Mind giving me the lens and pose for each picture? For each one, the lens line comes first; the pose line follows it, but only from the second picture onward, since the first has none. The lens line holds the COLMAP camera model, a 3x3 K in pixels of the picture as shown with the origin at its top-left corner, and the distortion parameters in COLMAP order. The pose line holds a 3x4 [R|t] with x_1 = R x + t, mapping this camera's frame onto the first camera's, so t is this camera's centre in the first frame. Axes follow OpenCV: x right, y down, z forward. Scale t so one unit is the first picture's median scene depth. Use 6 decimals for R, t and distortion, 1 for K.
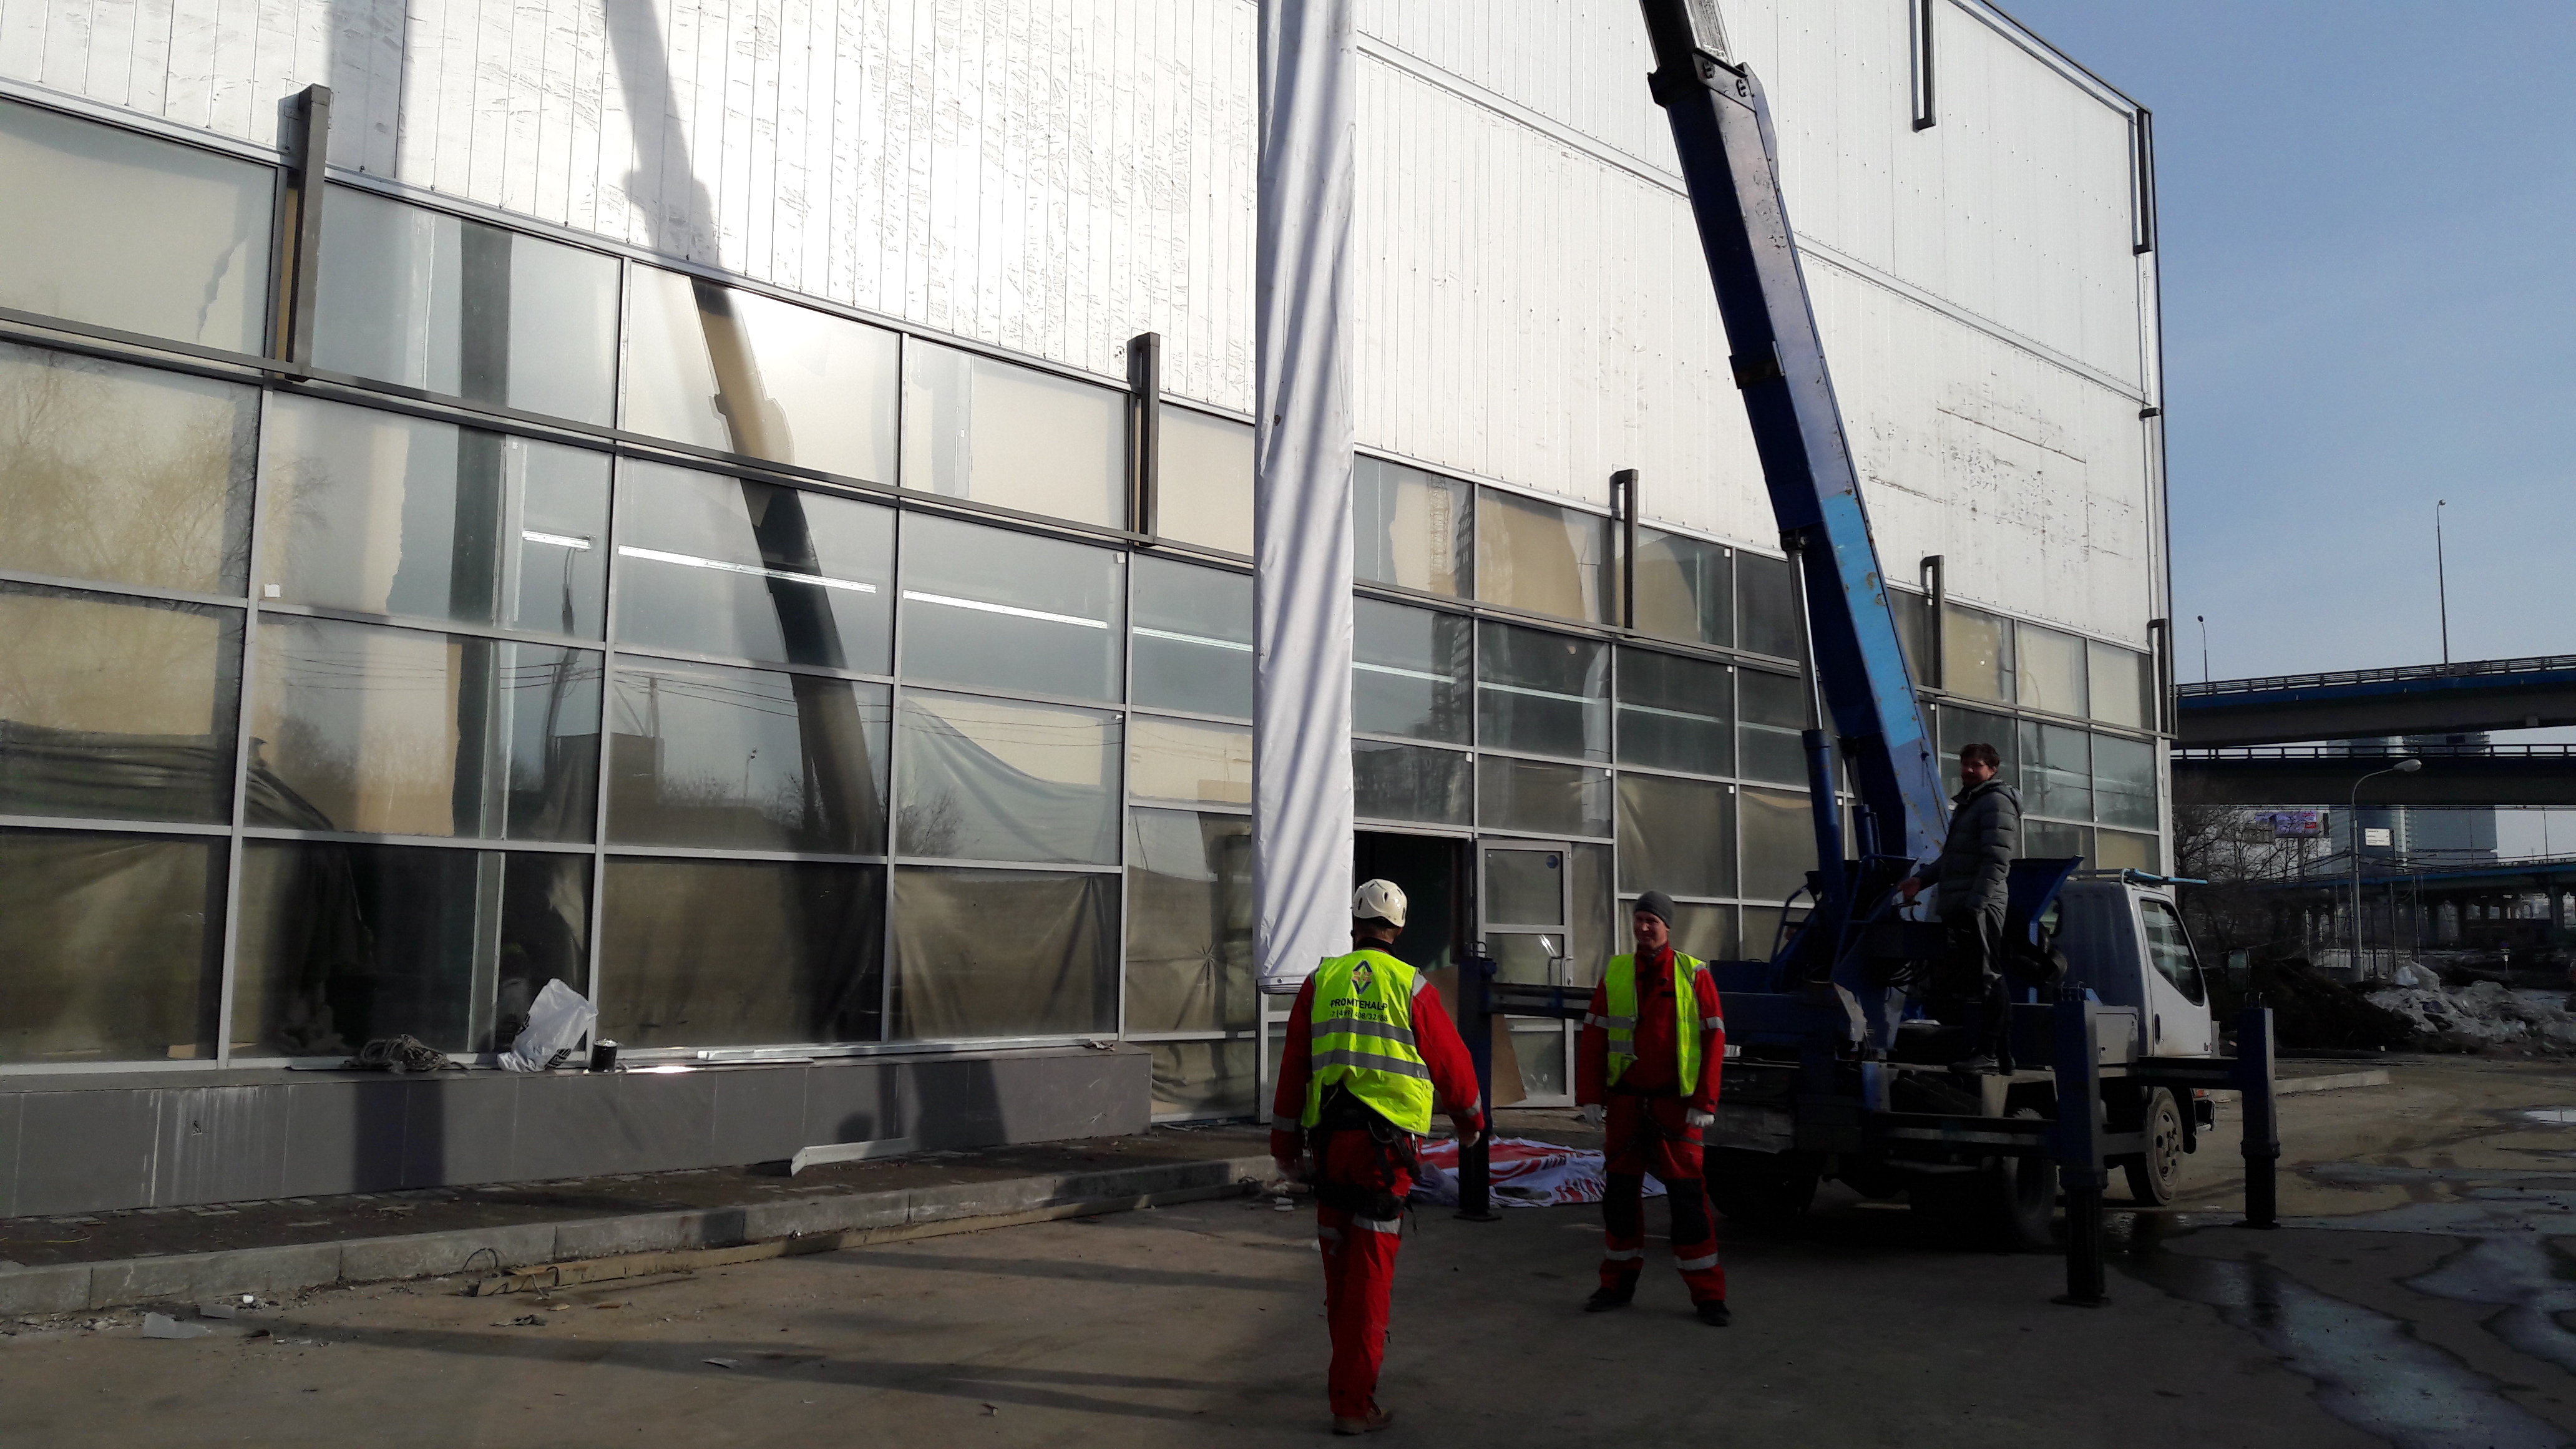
lens RADIAL K [[2037.8, 0, 1286.7], [0, 2037.8, 706.4], [0, 0, 1]] dist [0.233138, -0.569899]
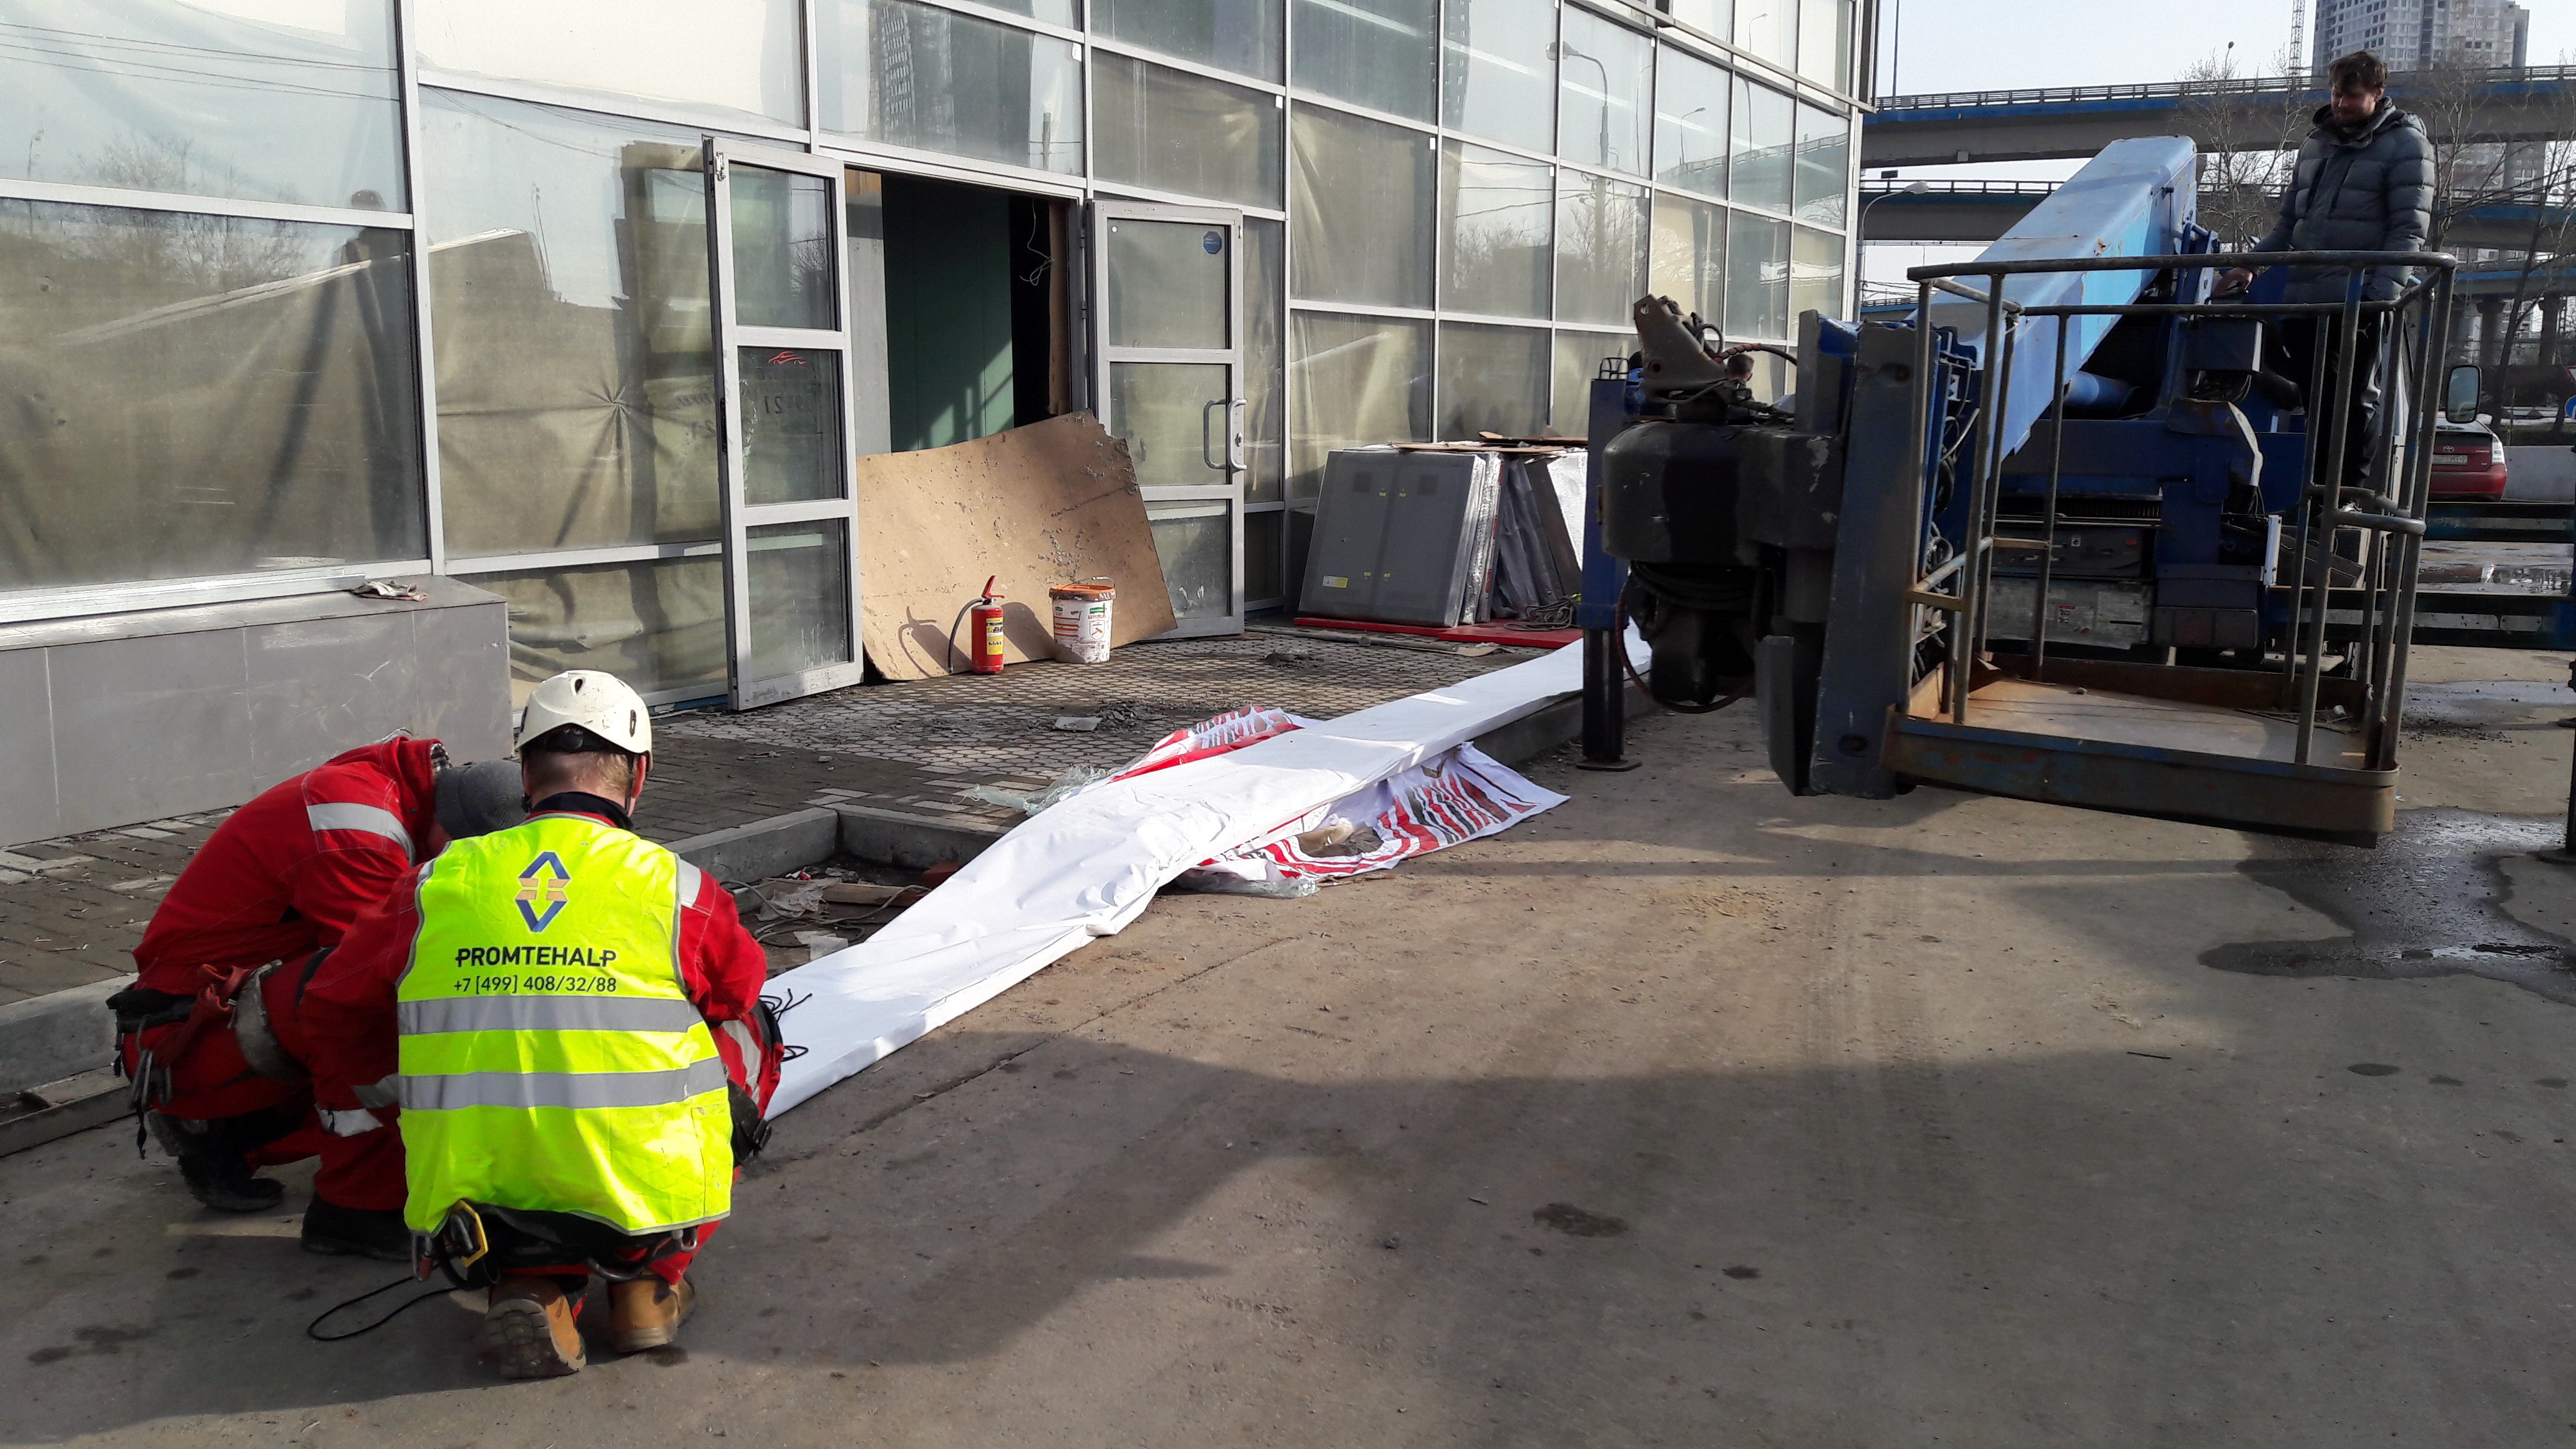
lens RADIAL K [[2037.8, 0, 1286.7], [0, 2037.8, 706.4], [0, 0, 1]] dist [0.233138, -0.569899]
pose [[0.966807, -0.046325, 0.251274, -0.010115], [-0.022445, 0.964228, 0.264124, 0.052484], [-0.254521, -0.260997, 0.931182, 0.438380]]
